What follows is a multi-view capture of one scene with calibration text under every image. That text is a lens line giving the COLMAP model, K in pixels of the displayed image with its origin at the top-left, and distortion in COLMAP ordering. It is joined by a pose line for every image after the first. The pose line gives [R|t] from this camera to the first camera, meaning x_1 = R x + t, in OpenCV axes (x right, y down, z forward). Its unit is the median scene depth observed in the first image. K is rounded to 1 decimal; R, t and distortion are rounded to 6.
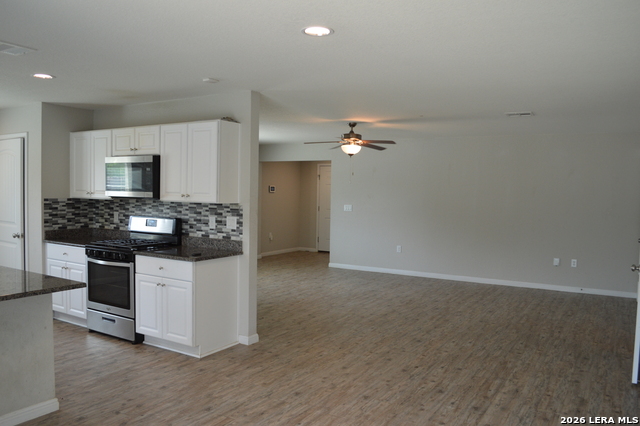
lens RADIAL K [[510.8, 0, 321.6], [0, 510.8, 212.7], [0, 0, 1]] dist [-0.082316, 0.011686]
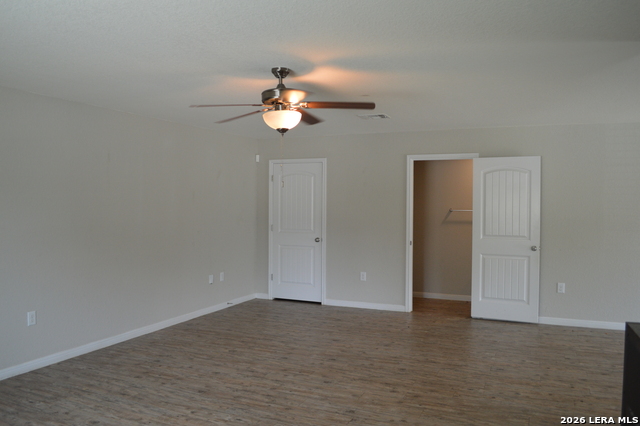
lens RADIAL K [[510.8, 0, 321.9], [0, 510.8, 212.6], [0, 0, 1]] dist [-0.082316, 0.011686]
pose [[-0.128050, -0.039298, 0.990989, -0.643568], [0.038120, 0.998281, 0.044513, -0.073364], [-0.991035, 0.043477, -0.126332, 1.447362]]
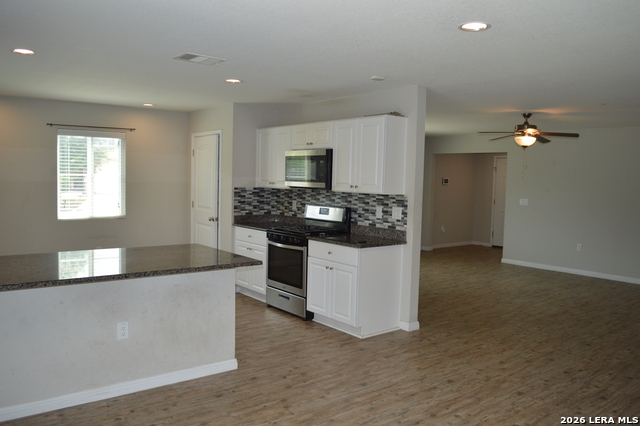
lens RADIAL K [[510.8, 0, 321.8], [0, 510.8, 213.2], [0, 0, 1]] dist [-0.082316, 0.011686]
pose [[0.939913, 0.029319, -0.340153, 0.033850], [-0.023711, 0.999506, 0.020634, 0.001776], [0.340590, -0.011328, 0.940144, -0.033760]]
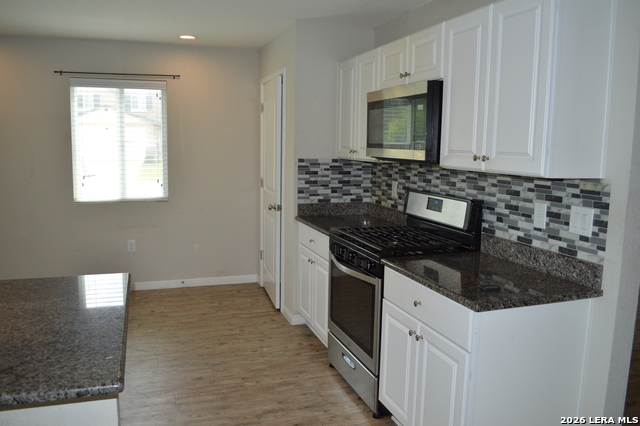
lens RADIAL K [[510.8, 0, 320.8], [0, 510.8, 212.7], [0, 0, 1]] dist [-0.082316, 0.011686]
pose [[0.769305, 0.081321, -0.633685, -0.074815], [-0.033513, 0.995637, 0.087086, -0.018172], [0.638002, -0.045759, 0.768674, 0.515370]]
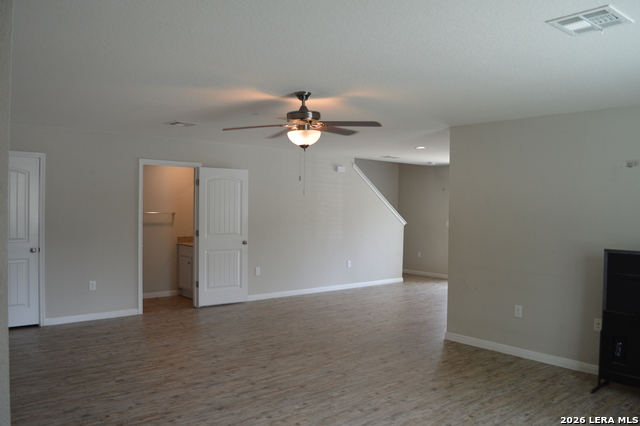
lens RADIAL K [[510.8, 0, 321.3], [0, 510.8, 212.4], [0, 0, 1]] dist [-0.082316, 0.011686]
pose [[-0.948822, -0.031924, 0.314192, -0.212579], [-0.013765, 0.998113, 0.059846, -0.101964], [-0.315510, 0.052458, -0.947471, 2.194702]]
